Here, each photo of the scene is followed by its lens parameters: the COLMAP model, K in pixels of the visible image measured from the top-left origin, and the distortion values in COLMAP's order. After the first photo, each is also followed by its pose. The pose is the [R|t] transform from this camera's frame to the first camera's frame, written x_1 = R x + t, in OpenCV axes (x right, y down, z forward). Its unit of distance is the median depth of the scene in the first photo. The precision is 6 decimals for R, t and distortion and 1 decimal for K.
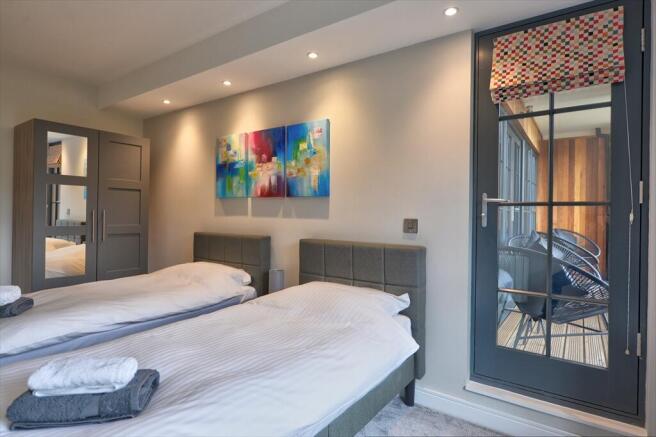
lens RADIAL K [[364.5, 0, 328.1], [0, 364.5, 215.0], [0, 0, 1]] dist [0.014502, 0.000624]
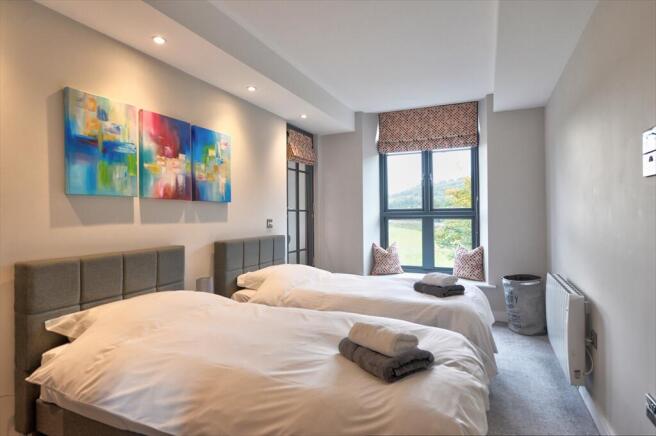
lens RADIAL K [[364.5, 0, 327.9], [0, 364.5, 216.0], [0, 0, 1]] dist [0.014502, 0.000624]
pose [[-0.214075, -0.013058, 0.976730, -1.078142], [0.010822, 0.999818, 0.015738, -0.020066], [-0.976757, 0.013939, -0.213895, 0.842963]]
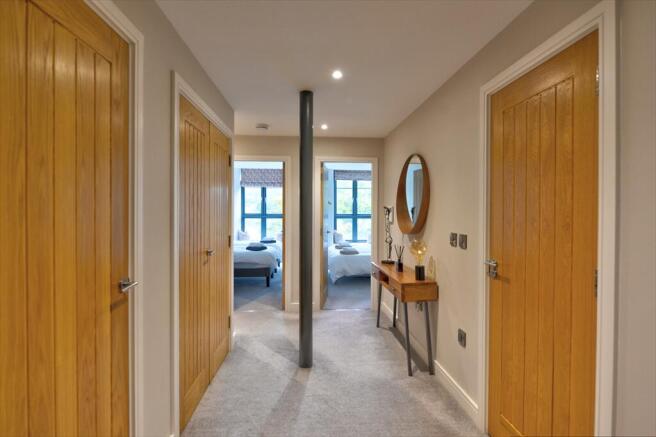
lens RADIAL K [[335.5, 0, 326.8], [0, 335.5, 215.3], [0, 0, 1]] dist [-0.004249, -0.000194]
pose [[-0.624851, -0.024620, 0.780356, -3.020715], [-0.012744, 0.999691, 0.021335, -0.105488], [-0.780640, 0.003386, -0.624972, 1.893661]]
